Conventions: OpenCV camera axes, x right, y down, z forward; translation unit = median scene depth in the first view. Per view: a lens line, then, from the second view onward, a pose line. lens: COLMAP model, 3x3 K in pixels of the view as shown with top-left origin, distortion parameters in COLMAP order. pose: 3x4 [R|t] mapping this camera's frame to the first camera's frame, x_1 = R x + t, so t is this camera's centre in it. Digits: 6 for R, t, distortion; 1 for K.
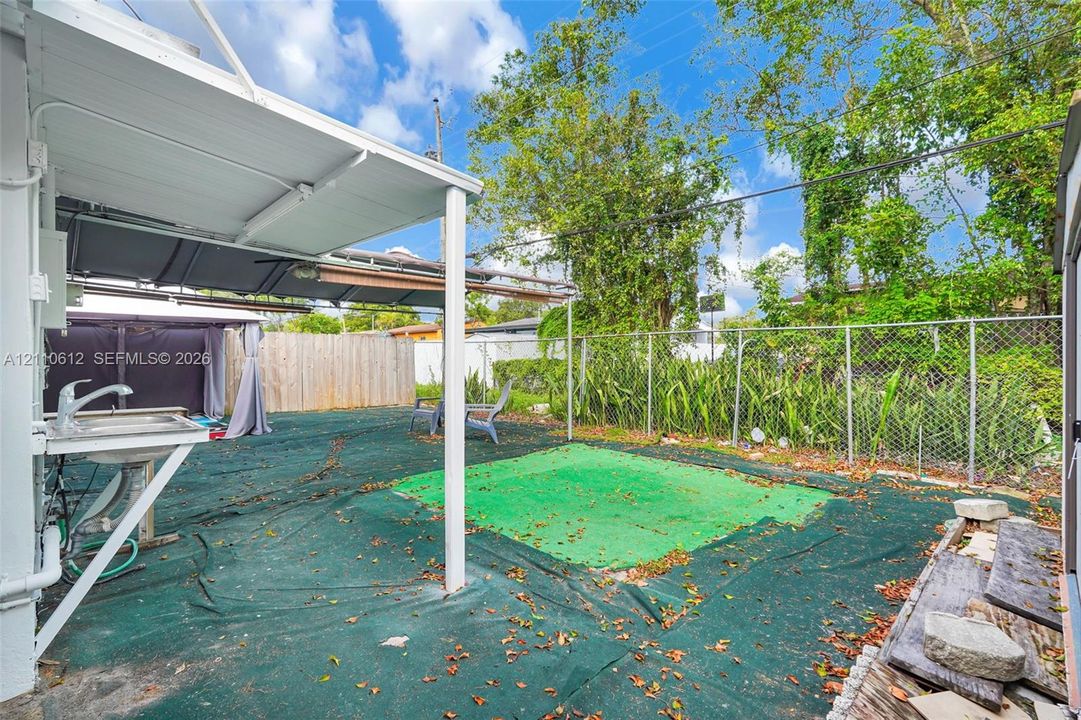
lens RADIAL K [[490.2, 0, 545.3], [0, 490.2, 360.4], [0, 0, 1]] dist [-0.019215, 0.007346]
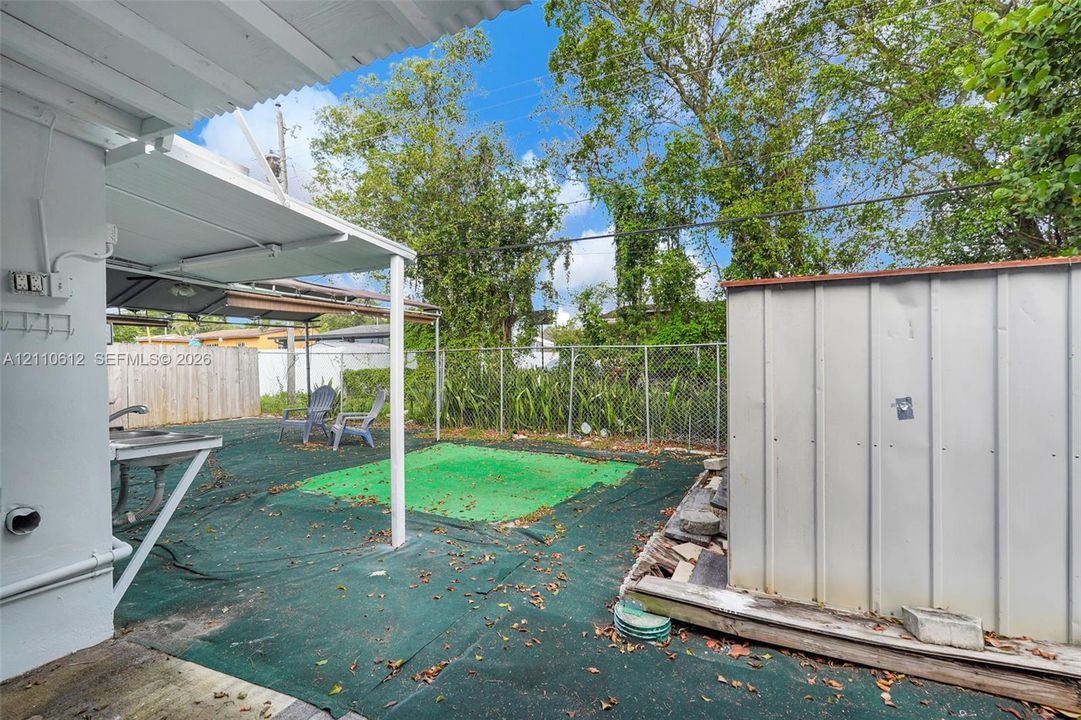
lens RADIAL K [[490.2, 0, 545.3], [0, 490.2, 360.4], [0, 0, 1]] dist [-0.019215, 0.007346]
pose [[0.939433, -0.002975, 0.342720, -0.148516], [0.006240, 0.999945, -0.008425, -0.022656], [-0.342676, 0.010053, 0.939400, -0.249374]]
